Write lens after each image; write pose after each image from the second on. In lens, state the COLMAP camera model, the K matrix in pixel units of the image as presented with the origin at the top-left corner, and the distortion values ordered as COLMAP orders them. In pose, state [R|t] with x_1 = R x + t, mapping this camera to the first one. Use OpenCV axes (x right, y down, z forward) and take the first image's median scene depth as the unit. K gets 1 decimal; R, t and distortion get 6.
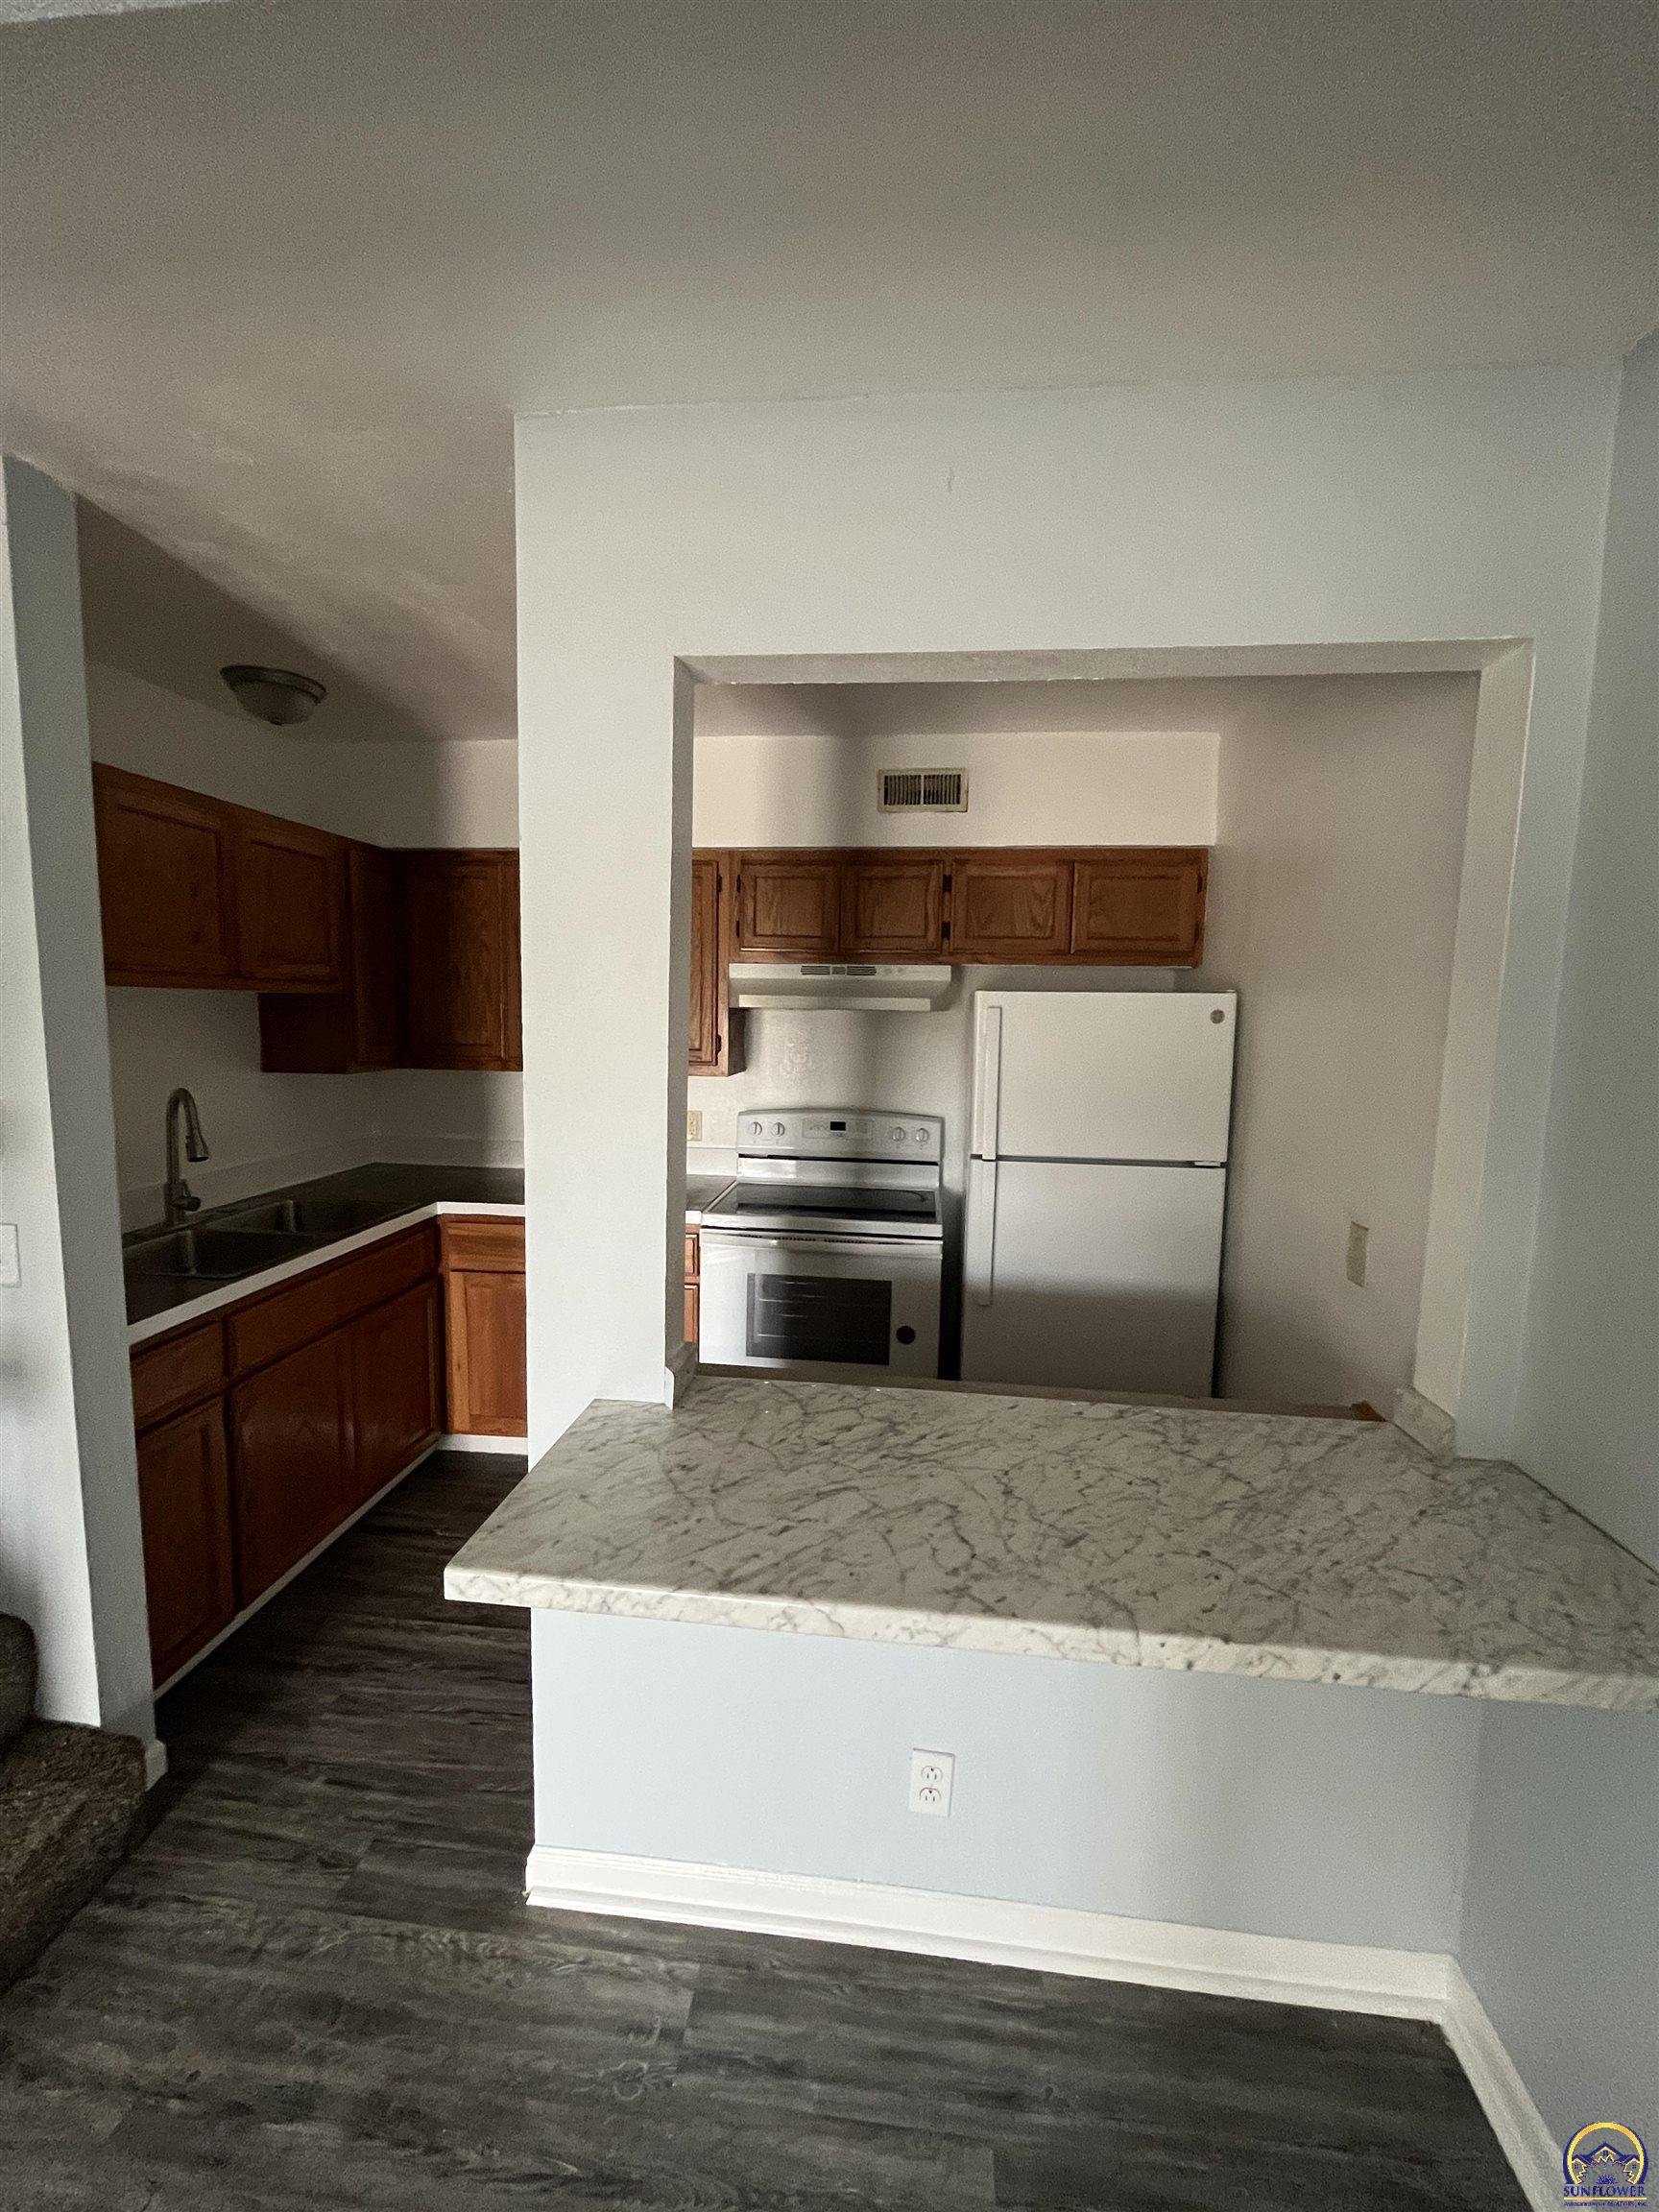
lens RADIAL K [[890.4, 0, 829.5], [0, 890.4, 1106.0], [0, 0, 1]] dist [-0.002295, 0.000269]
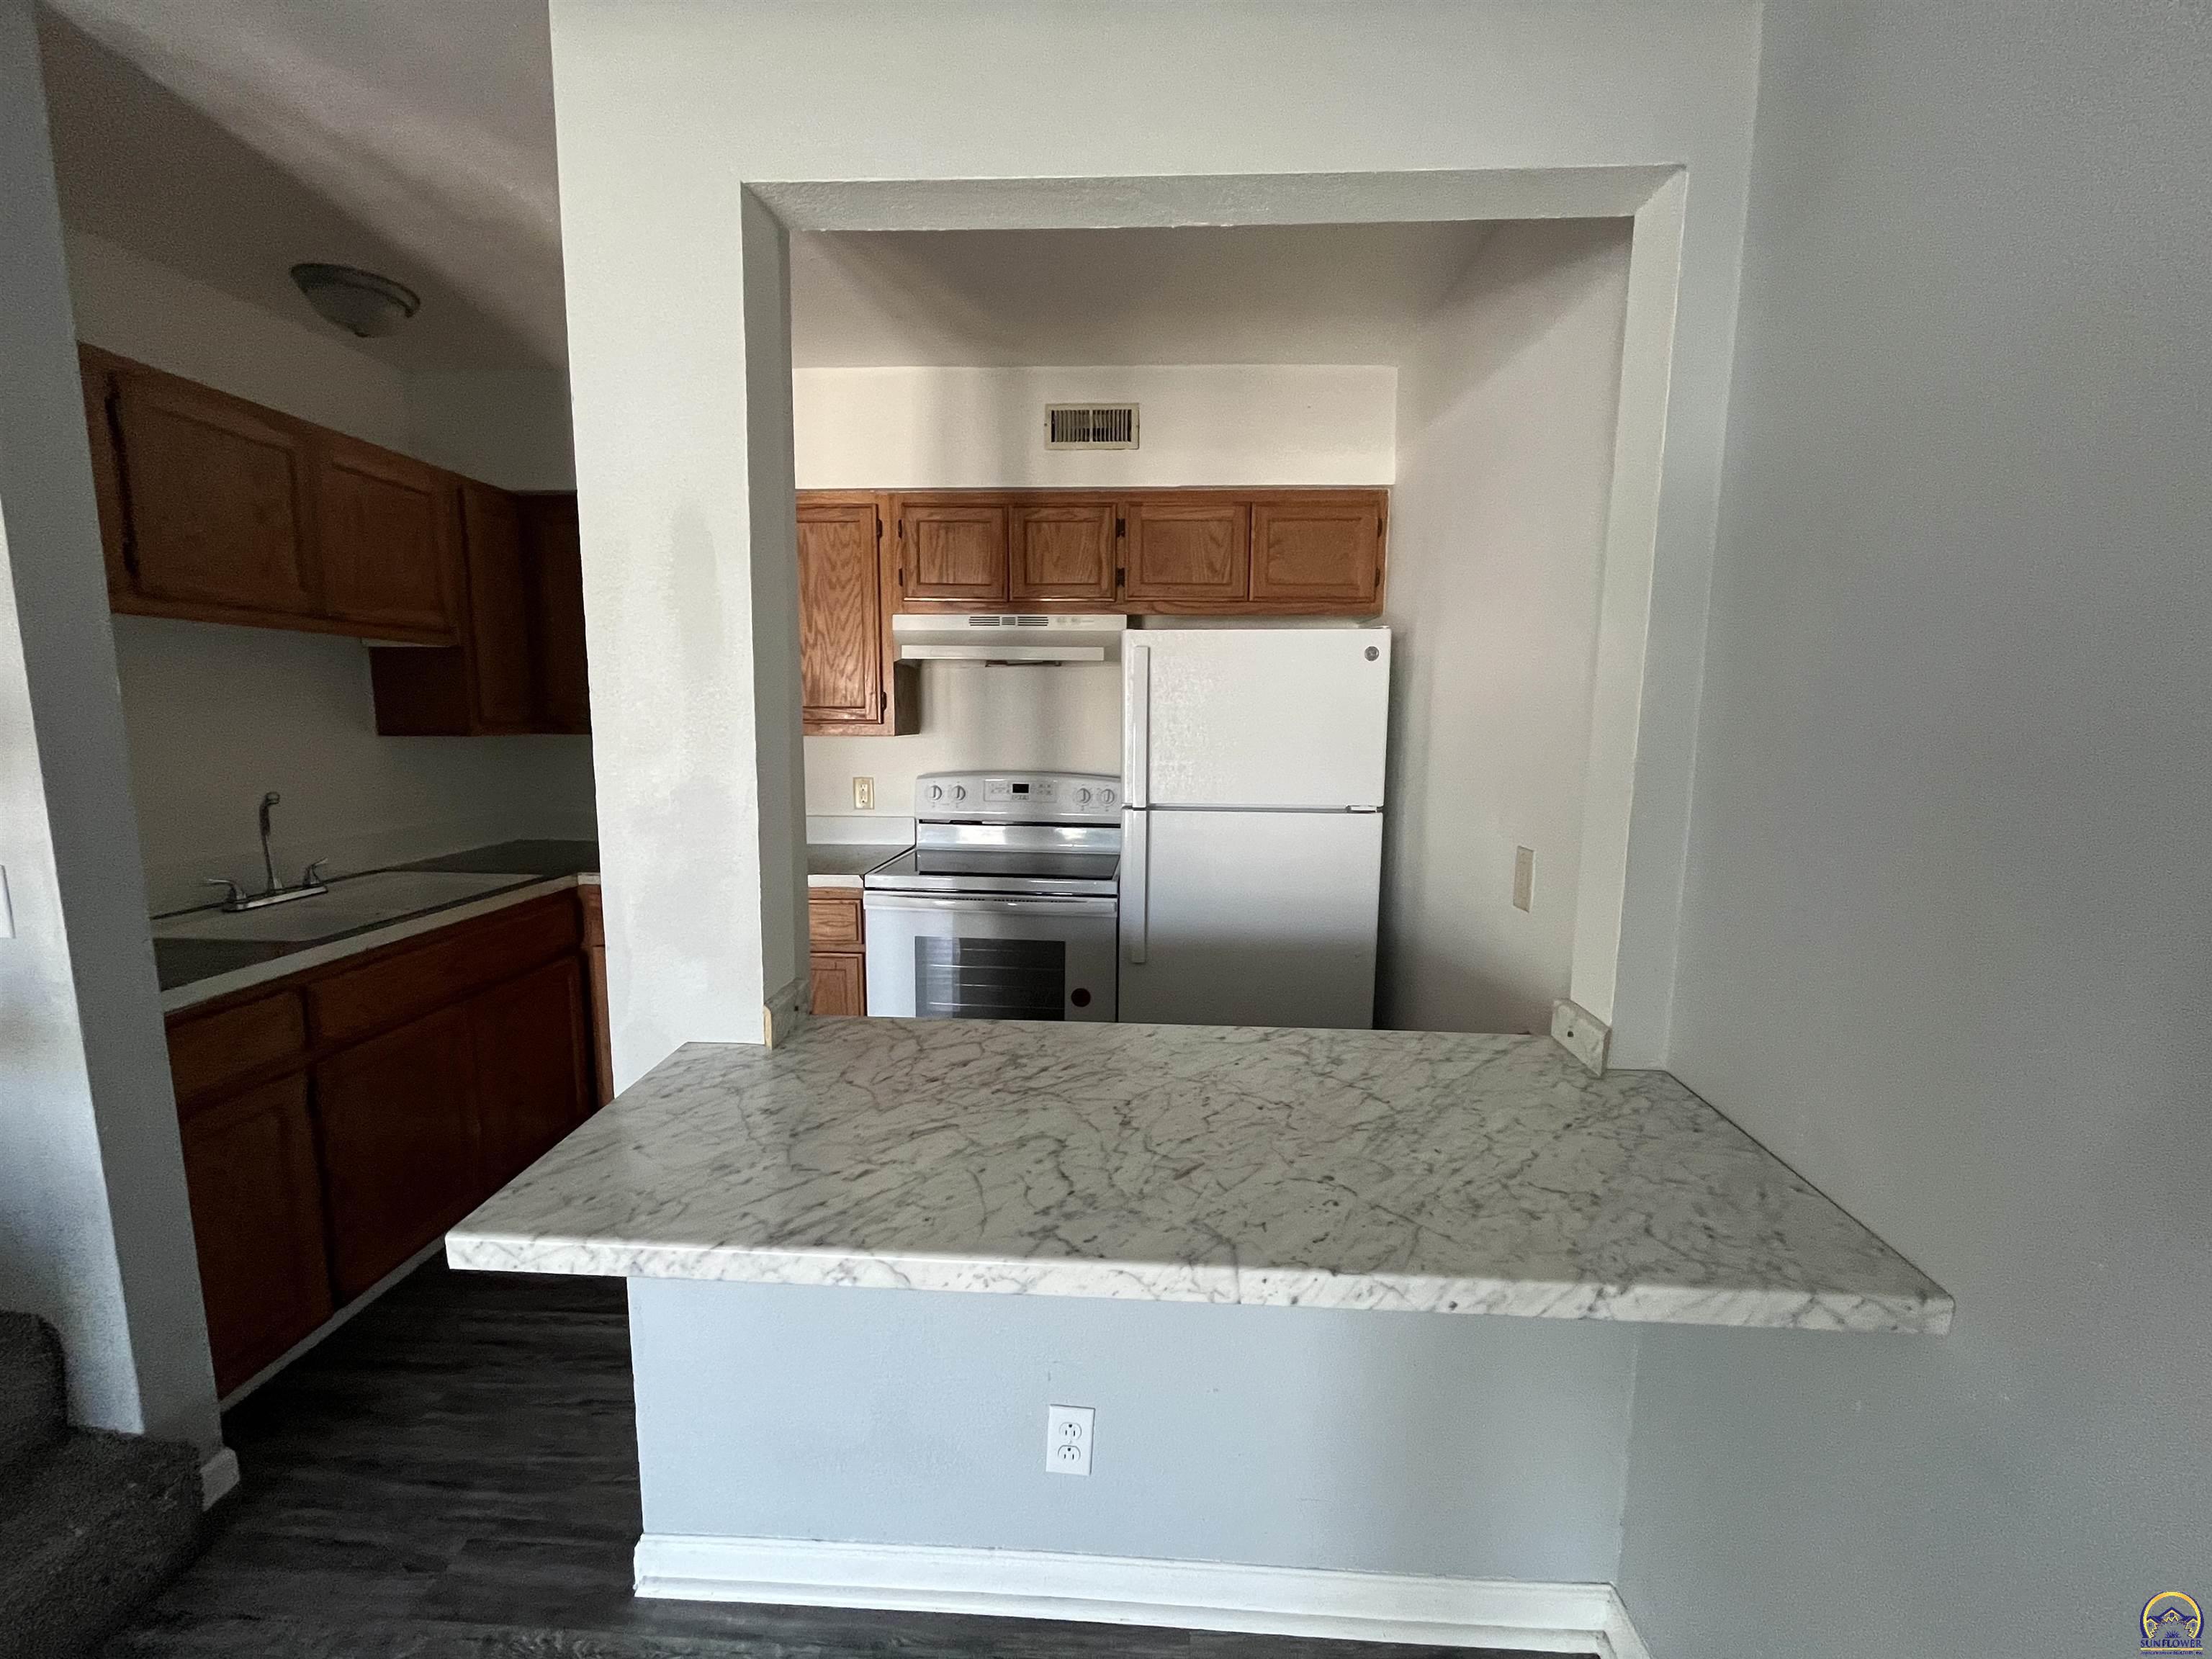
lens RADIAL K [[848.4, 0, 1103.7], [0, 848.4, 813.2], [0, 0, 1]] dist [0.000819, 0.000196]
pose [[0.998763, -0.025614, 0.042612, 0.164024], [0.024547, 0.999376, 0.025379, 0.102553], [-0.043236, -0.024301, 0.998769, 0.155534]]
